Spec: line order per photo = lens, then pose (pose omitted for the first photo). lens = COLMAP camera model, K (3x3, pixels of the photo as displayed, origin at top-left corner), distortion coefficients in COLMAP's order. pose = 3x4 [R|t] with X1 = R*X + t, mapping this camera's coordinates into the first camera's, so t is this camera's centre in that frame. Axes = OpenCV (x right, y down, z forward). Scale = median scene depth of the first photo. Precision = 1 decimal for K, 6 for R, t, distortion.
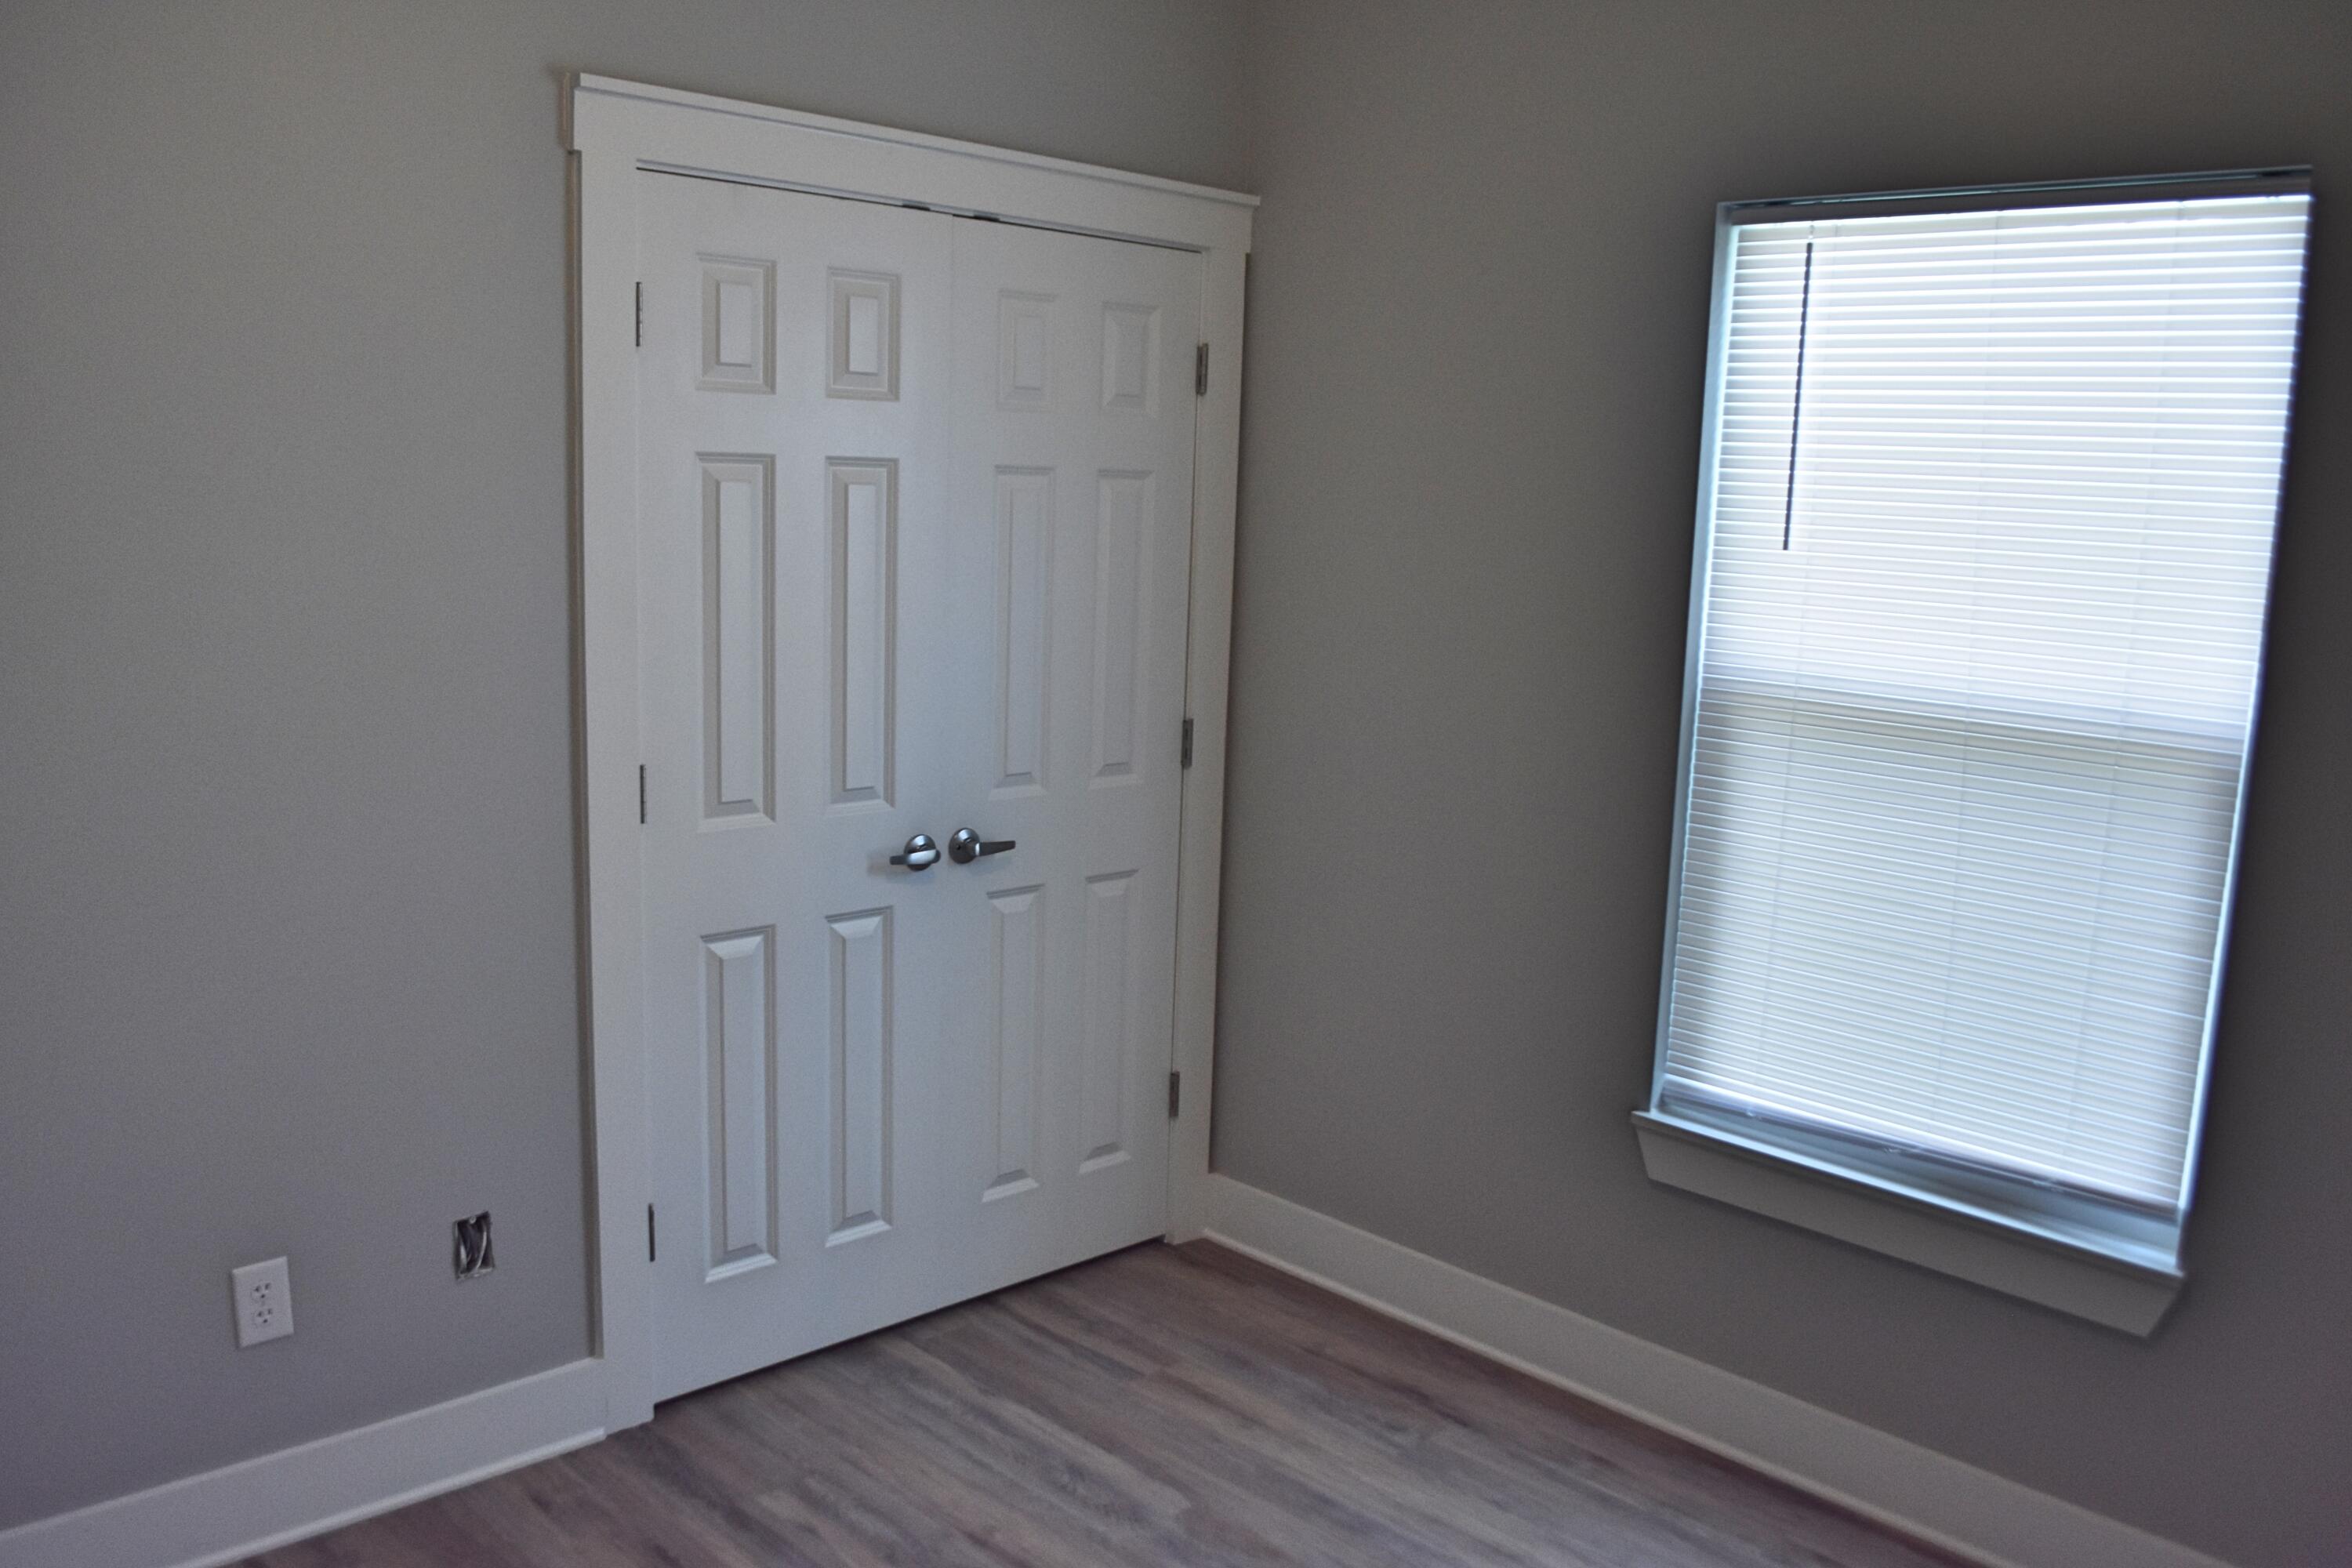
lens RADIAL K [[1841.9, 0, 1189.2], [0, 1841.9, 817.7], [0, 0, 1]] dist [-0.101115, 0.013918]
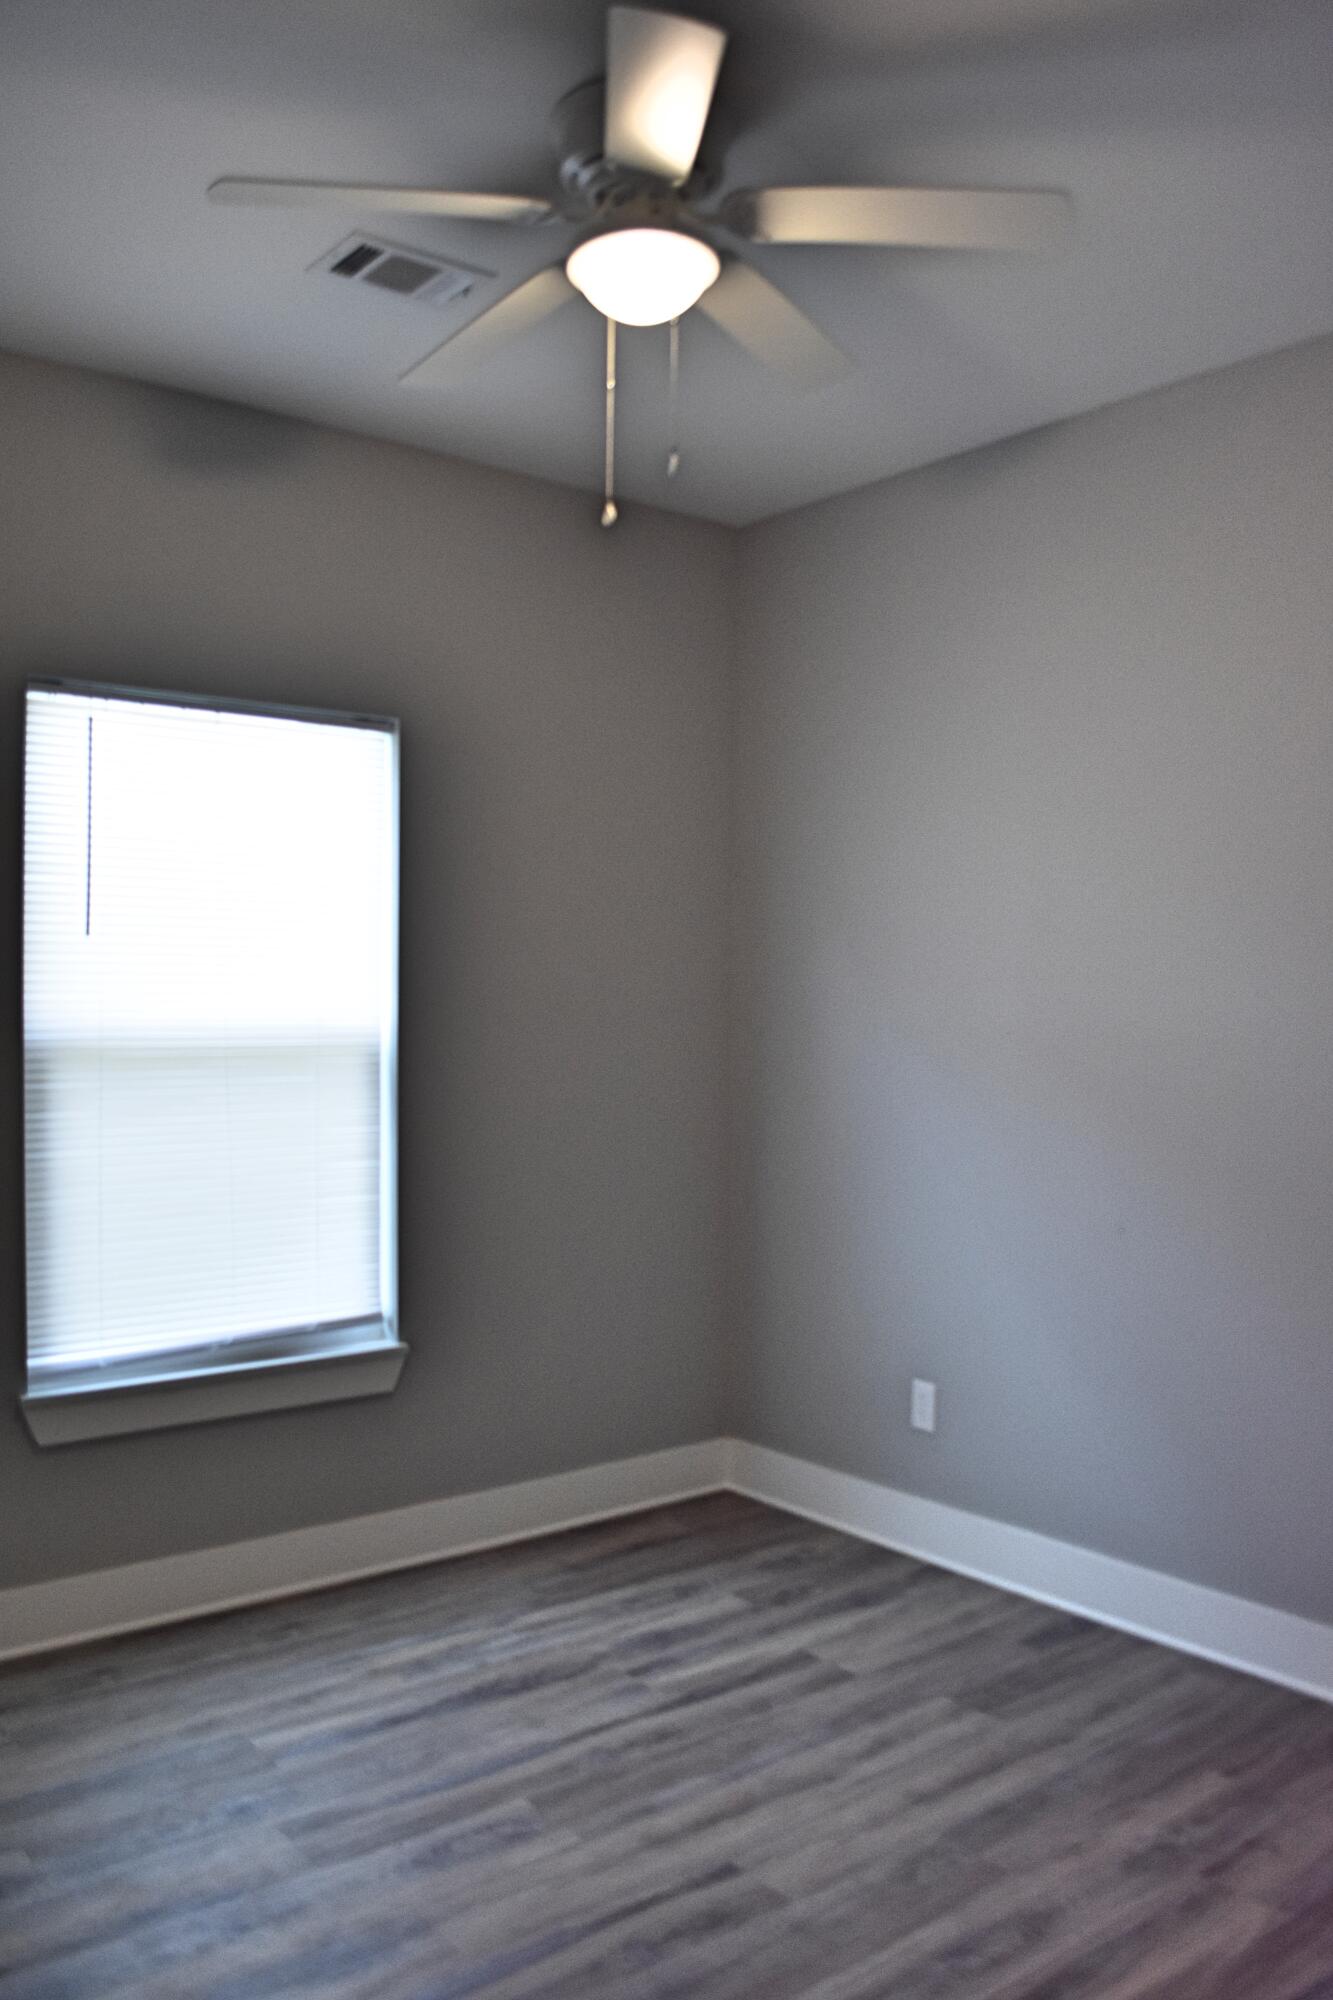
lens RADIAL K [[1566.2, 0, 666.5], [0, 1566.2, 1000.0], [0, 0, 1]] dist [-0.101115, 0.013918]
pose [[0.096292, -0.041886, 0.994471, -0.606590], [0.168855, 0.985320, 0.025151, -0.044571], [-0.980926, 0.165500, 0.101951, 0.367011]]
